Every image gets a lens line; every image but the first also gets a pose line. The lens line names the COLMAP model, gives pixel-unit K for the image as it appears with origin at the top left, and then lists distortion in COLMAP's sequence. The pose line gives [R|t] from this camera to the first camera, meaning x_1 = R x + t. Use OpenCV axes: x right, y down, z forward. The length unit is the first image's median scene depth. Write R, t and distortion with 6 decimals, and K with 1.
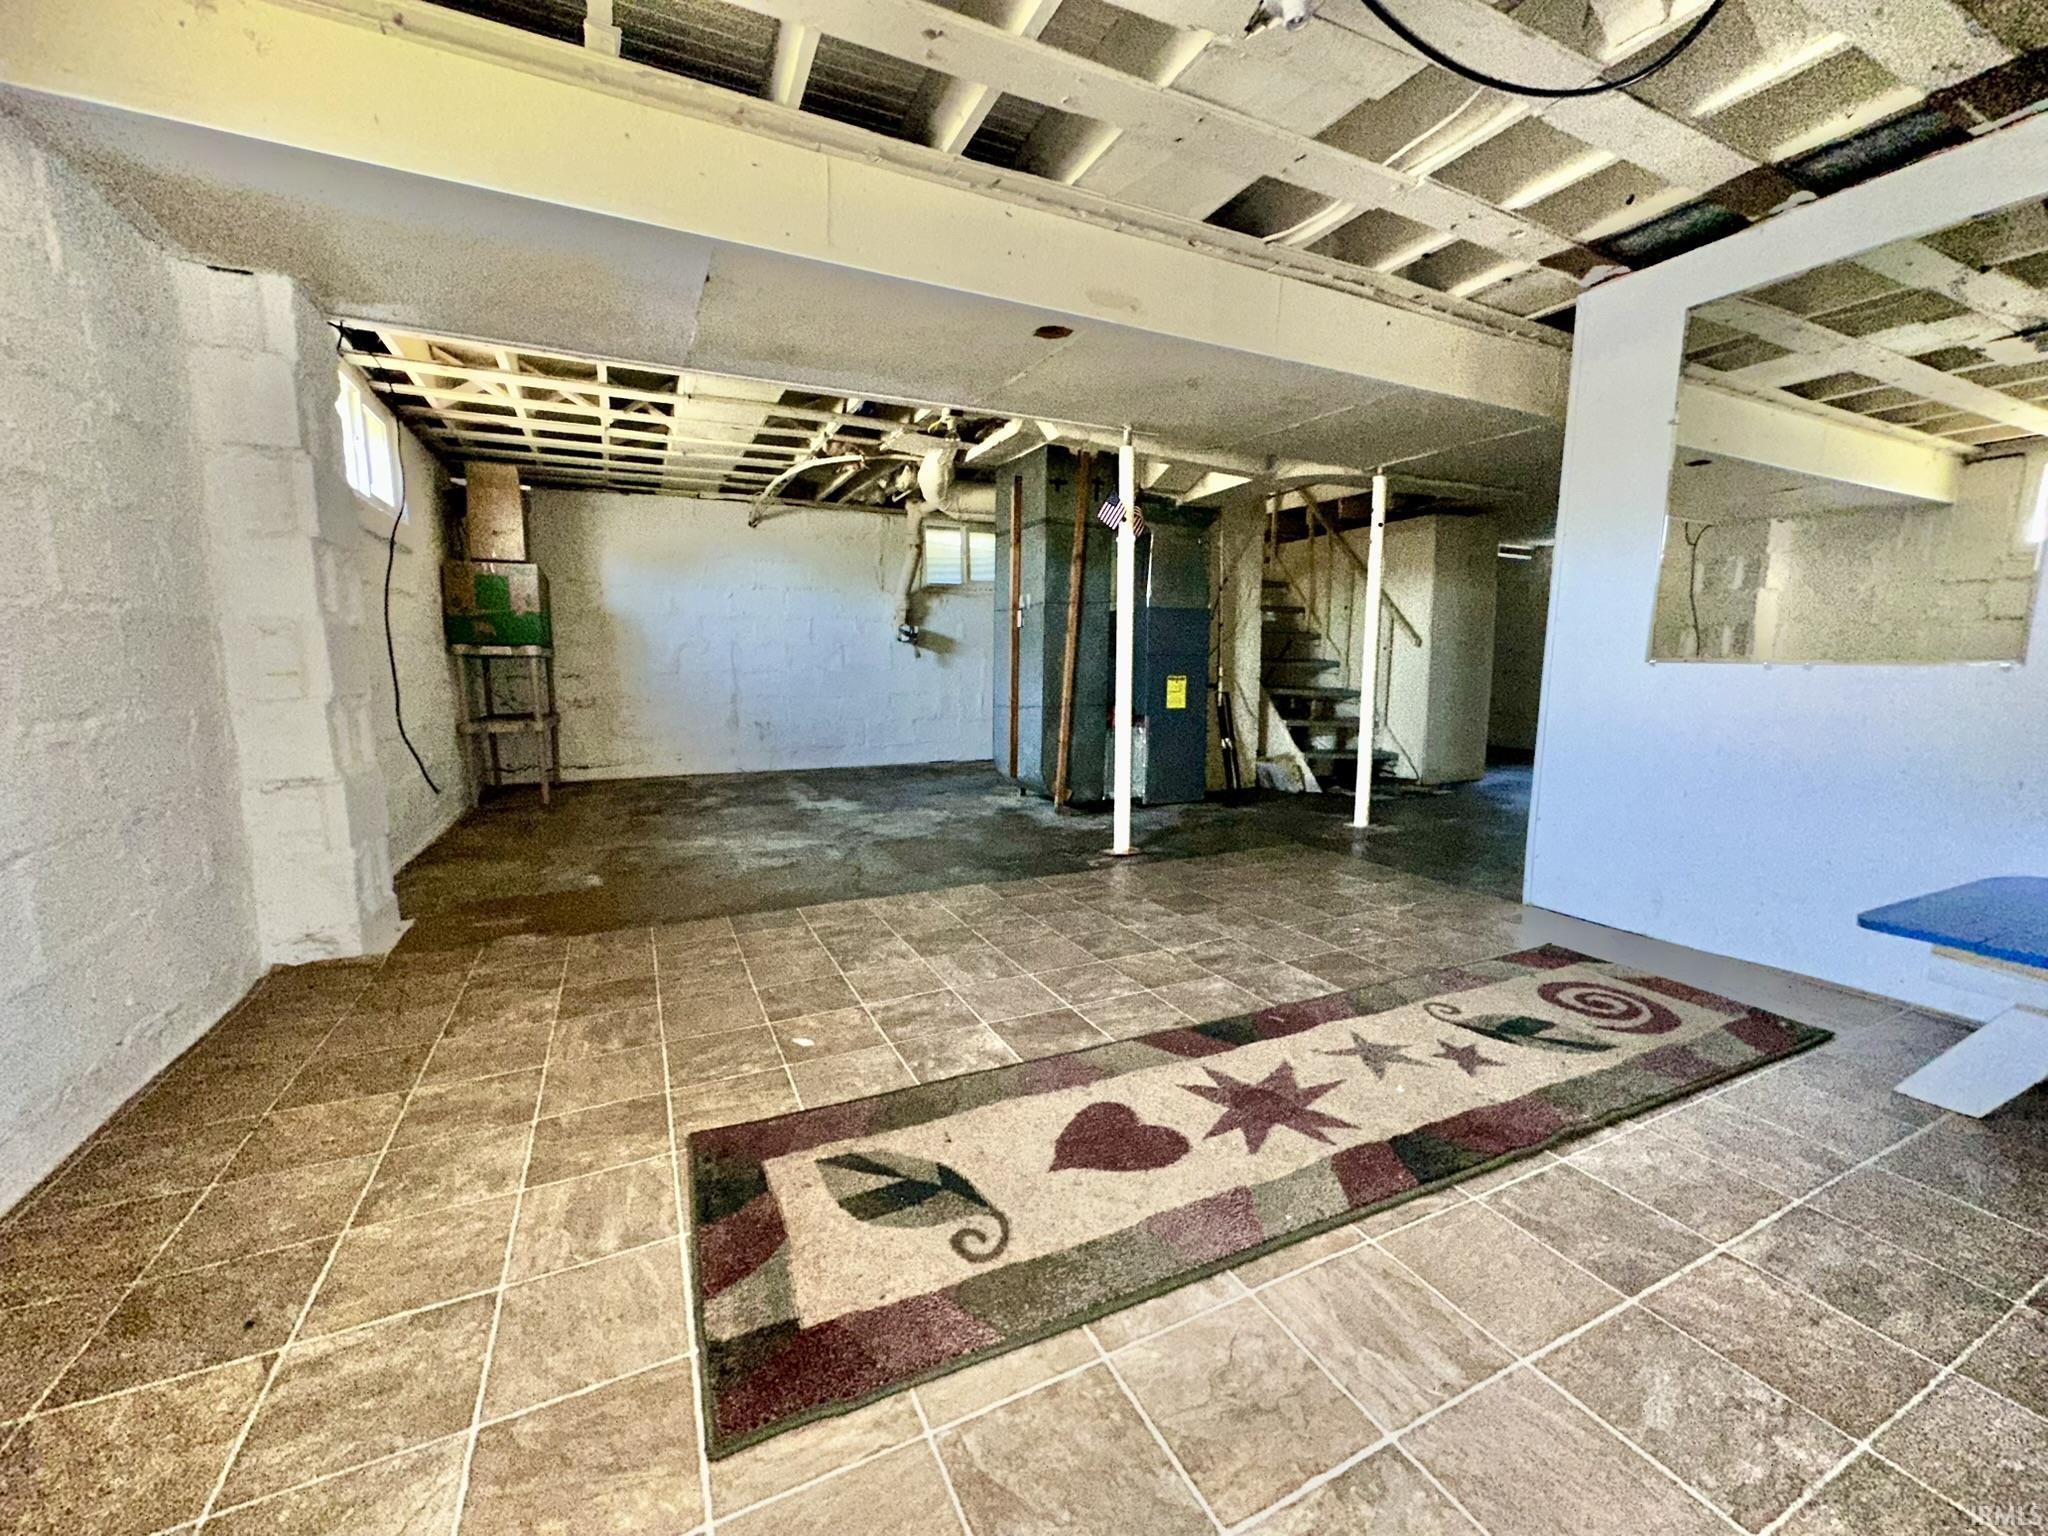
lens RADIAL K [[819.9, 0, 1024.1], [0, 819.9, 768.5], [0, 0, 1]] dist [-0.002172, -0.000166]
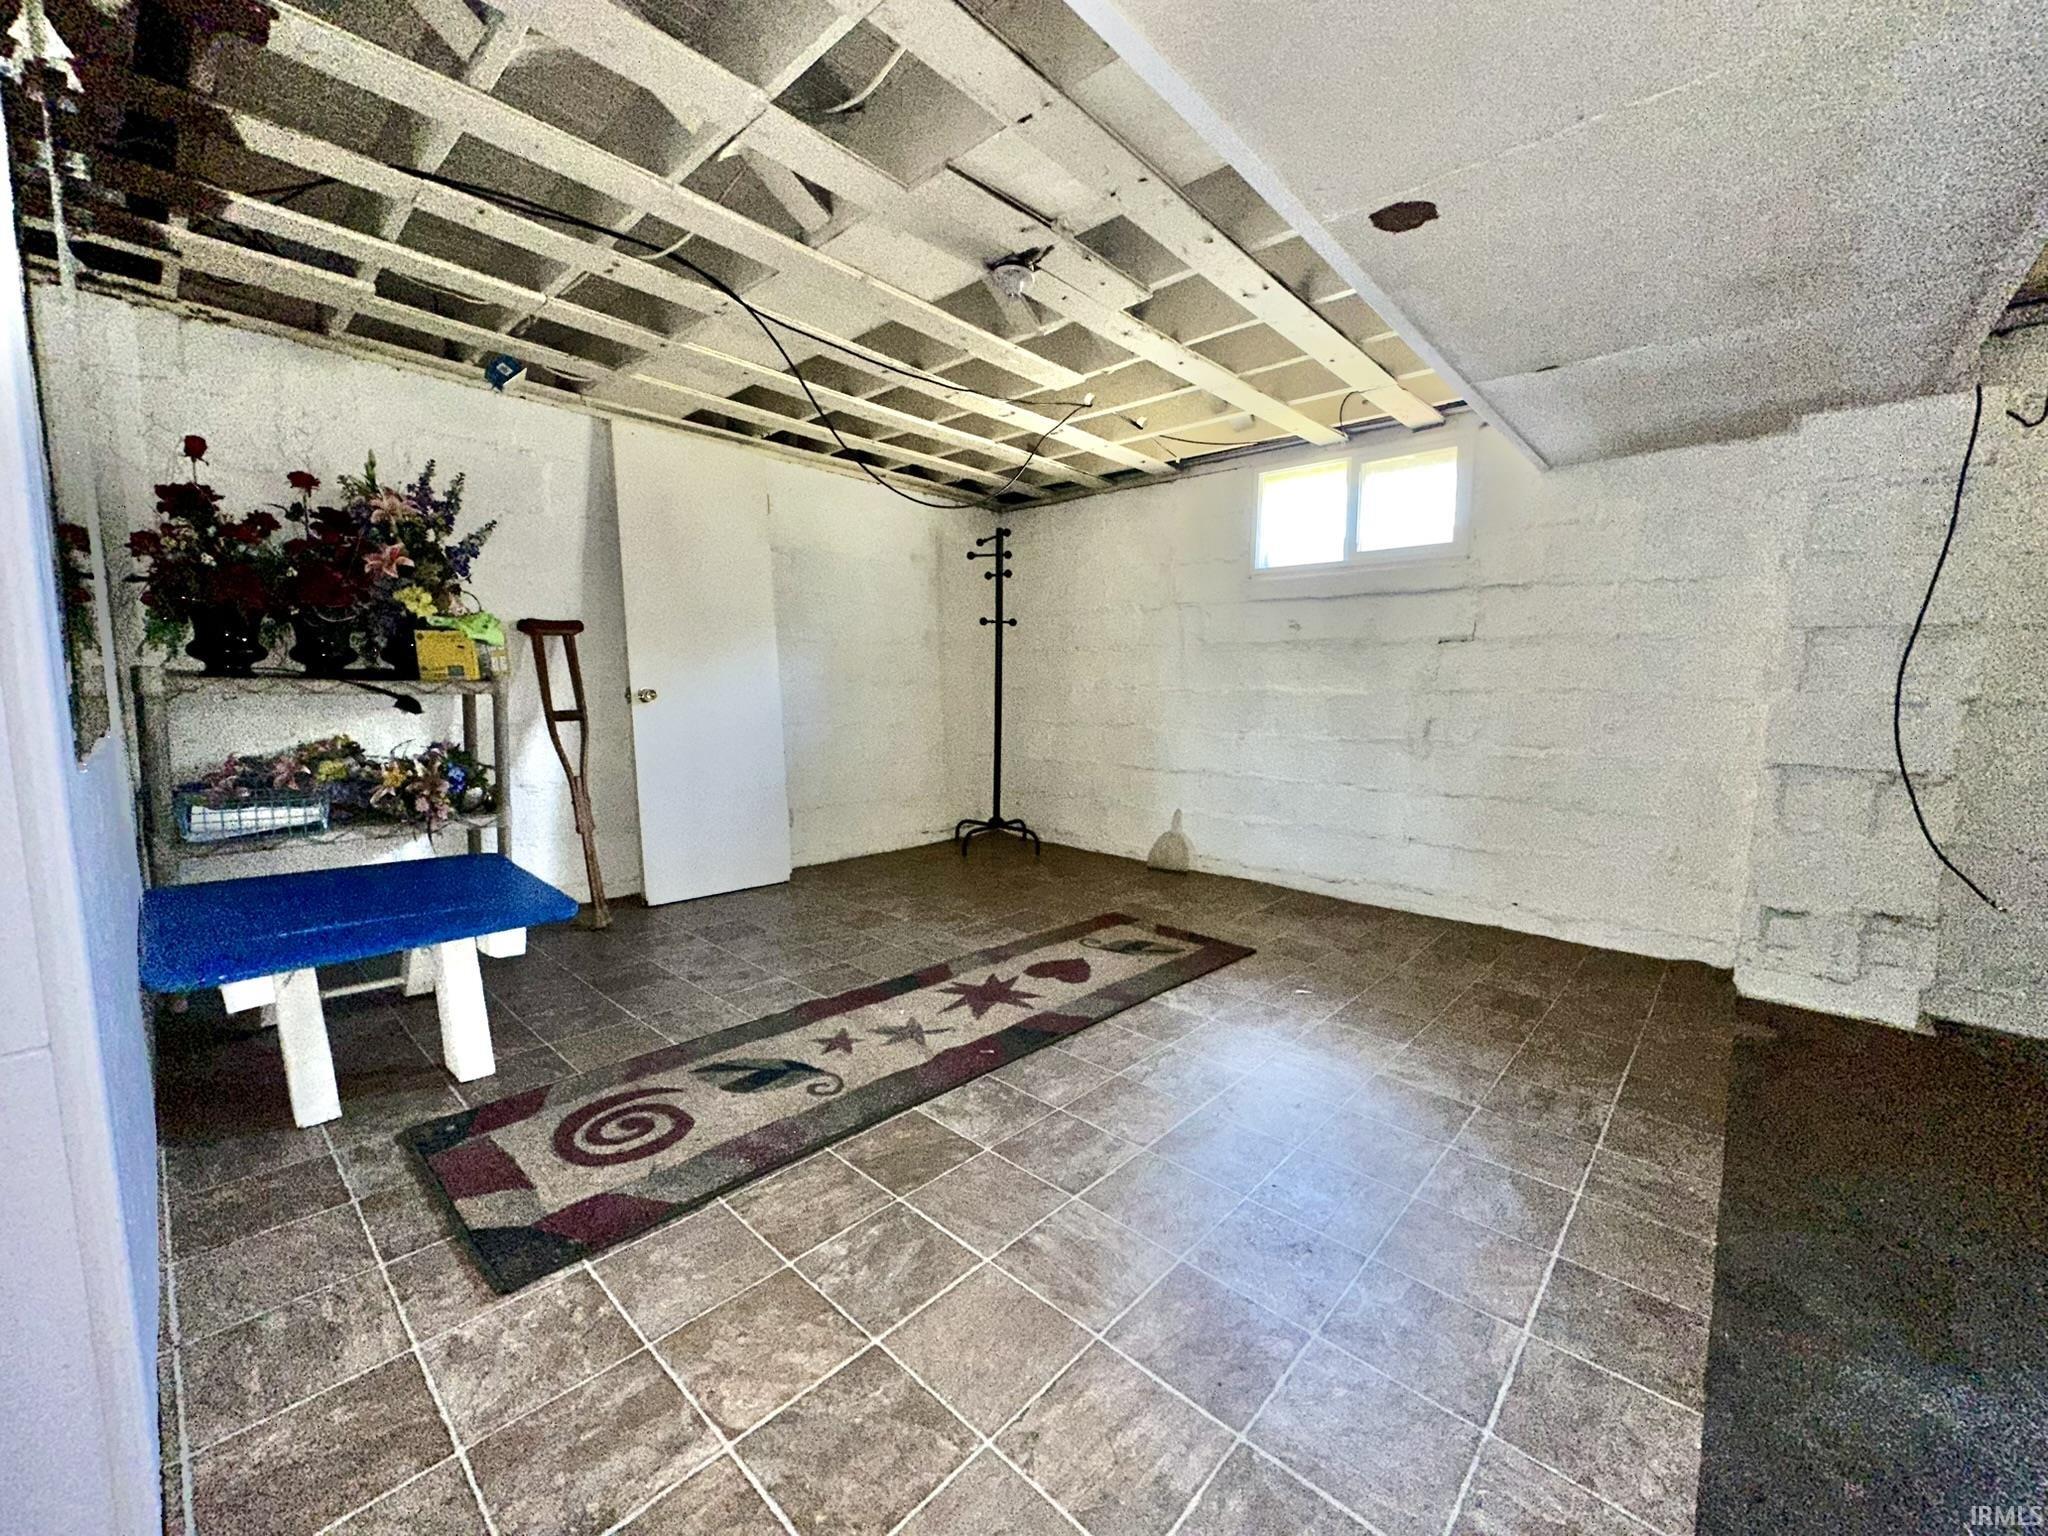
lens RADIAL K [[819.9, 0, 1023.8], [0, 819.9, 773.9], [0, 0, 1]] dist [-0.002172, -0.000166]
pose [[-0.928310, 0.021008, -0.371213, 0.713557], [-0.070804, 0.970144, 0.231966, -0.334697], [0.365003, 0.241620, -0.899107, 2.063626]]
